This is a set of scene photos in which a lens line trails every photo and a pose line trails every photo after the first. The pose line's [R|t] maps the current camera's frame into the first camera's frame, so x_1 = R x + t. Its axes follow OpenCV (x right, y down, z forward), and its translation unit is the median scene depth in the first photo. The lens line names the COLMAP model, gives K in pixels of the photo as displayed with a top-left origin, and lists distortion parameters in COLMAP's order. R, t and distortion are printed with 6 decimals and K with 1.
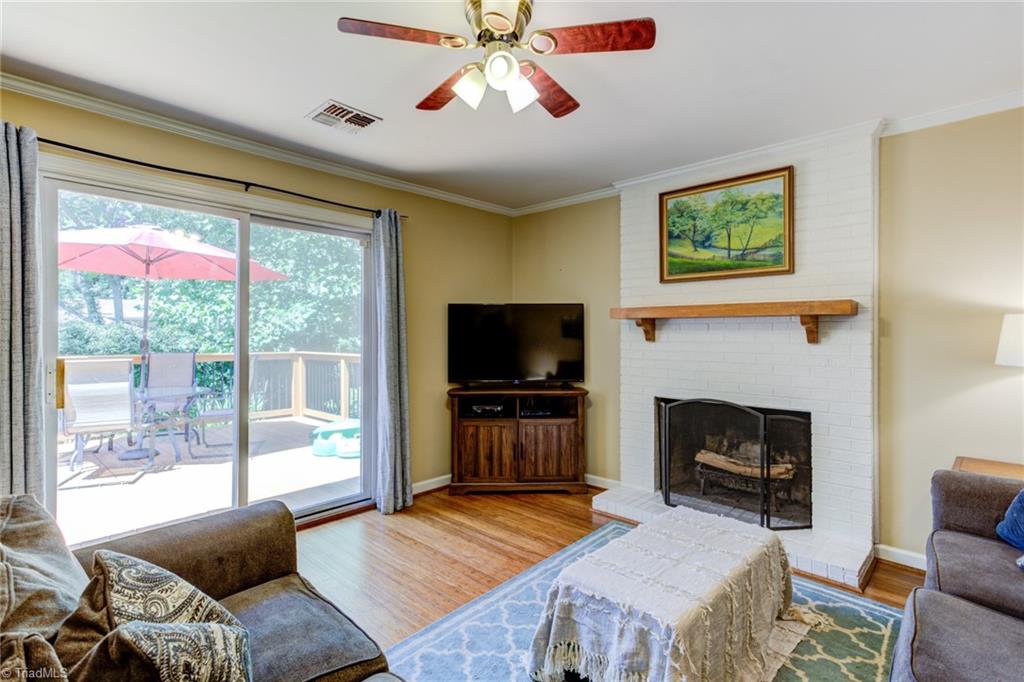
lens RADIAL K [[497.8, 0, 504.4], [0, 497.8, 336.0], [0, 0, 1]] dist [0.006562, 0.005396]
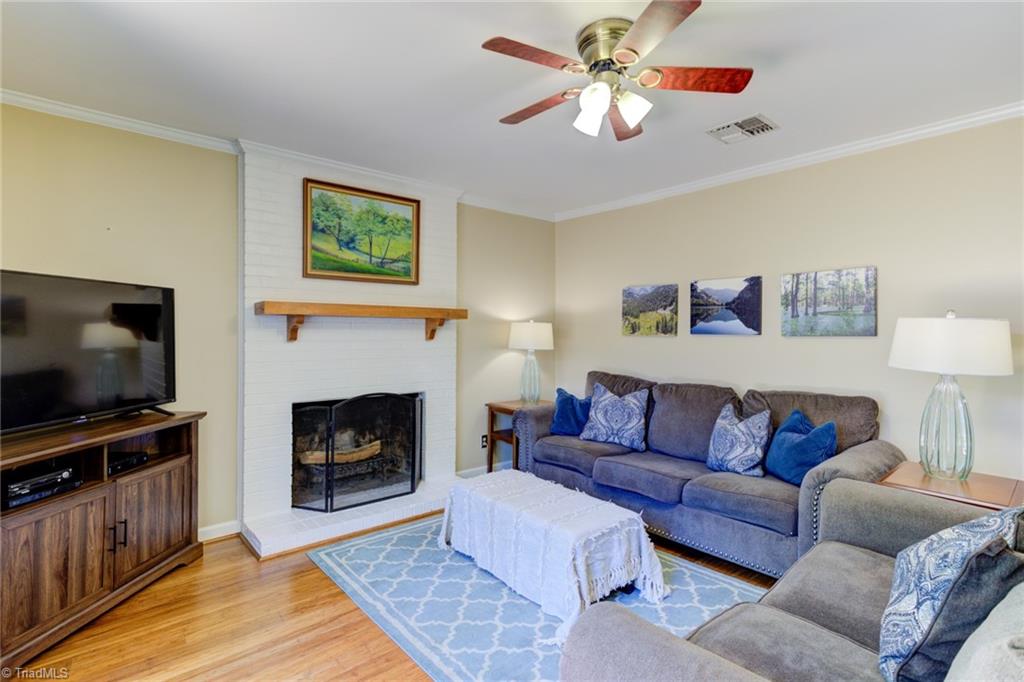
lens RADIAL K [[497.8, 0, 508.4], [0, 497.8, 333.1], [0, 0, 1]] dist [0.006562, 0.005396]
pose [[0.100989, -0.006349, 0.994867, -0.590078], [0.001721, 0.999979, 0.006207, -0.008799], [-0.994886, 0.001086, 0.100998, 0.568606]]
